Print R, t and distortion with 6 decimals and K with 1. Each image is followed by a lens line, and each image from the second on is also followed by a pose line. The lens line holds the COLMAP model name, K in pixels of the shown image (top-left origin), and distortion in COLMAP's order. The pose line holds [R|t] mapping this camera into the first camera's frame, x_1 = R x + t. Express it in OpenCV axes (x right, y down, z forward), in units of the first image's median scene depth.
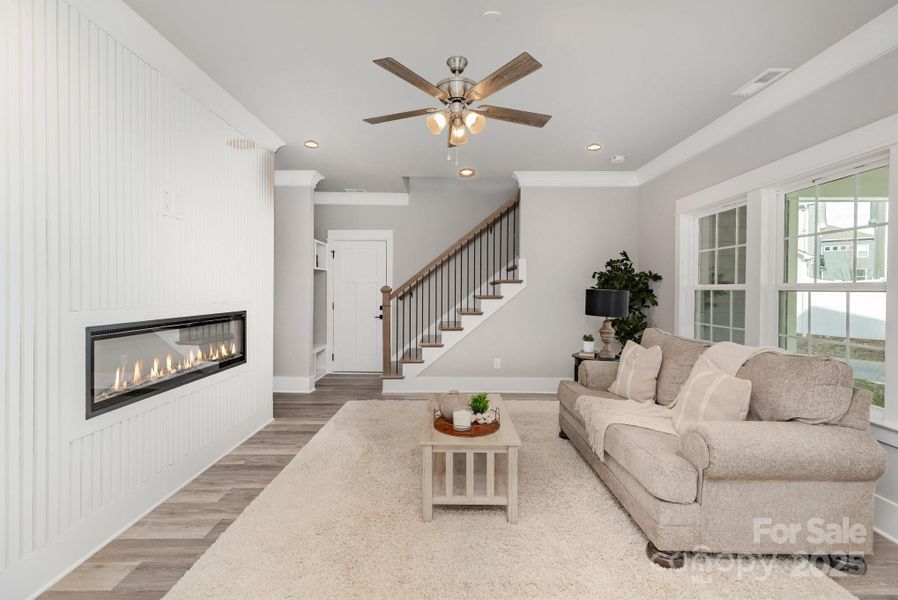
lens RADIAL K [[408.1, 0, 449.8], [0, 408.1, 290.8], [0, 0, 1]] dist [0.002648, 0.000179]
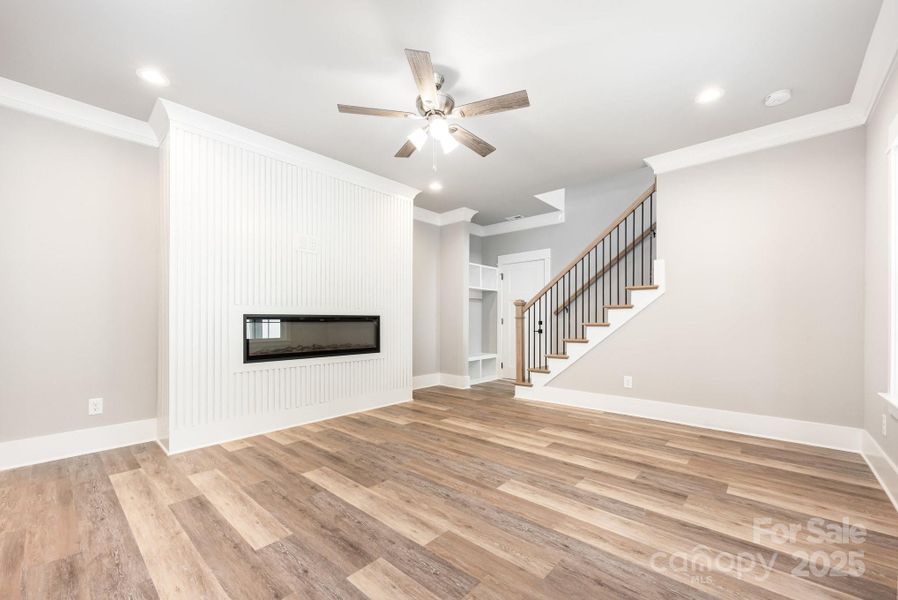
lens RADIAL K [[368.4, 0, 448.2], [0, 368.4, 321.6], [0, 0, 1]] dist [-0.002370, -0.000367]
pose [[0.742945, -0.002081, -0.669350, 0.473159], [-0.000095, 0.999995, -0.003215, 0.065893], [0.669353, 0.002452, 0.742941, 0.192492]]
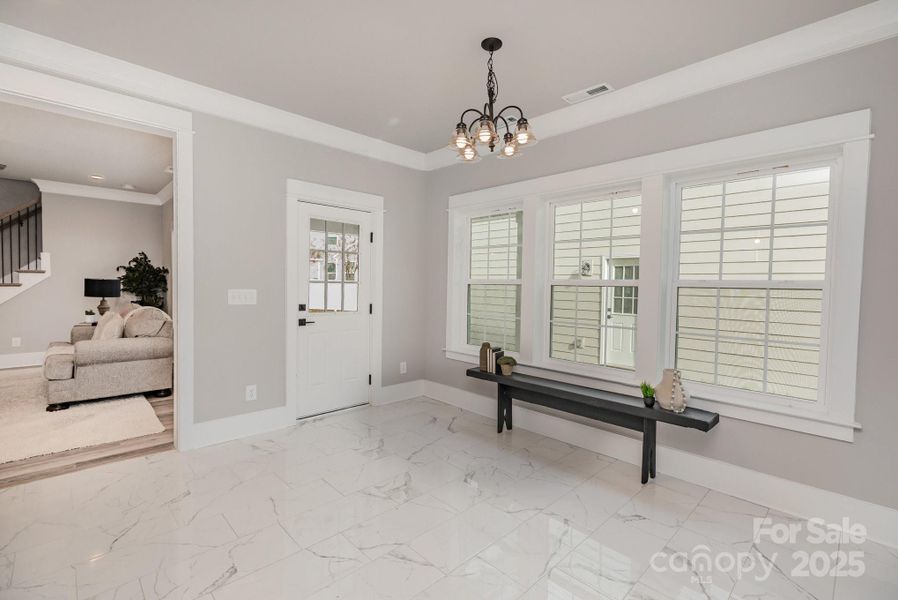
lens RADIAL K [[401.4, 0, 448.2], [0, 401.4, 296.8], [0, 0, 1]] dist [0.001076, 0.000274]
pose [[0.717852, -0.021563, 0.695861, 0.265890], [-0.003547, 0.999394, 0.034628, 0.007137], [-0.696186, -0.027326, 0.717341, -0.876251]]
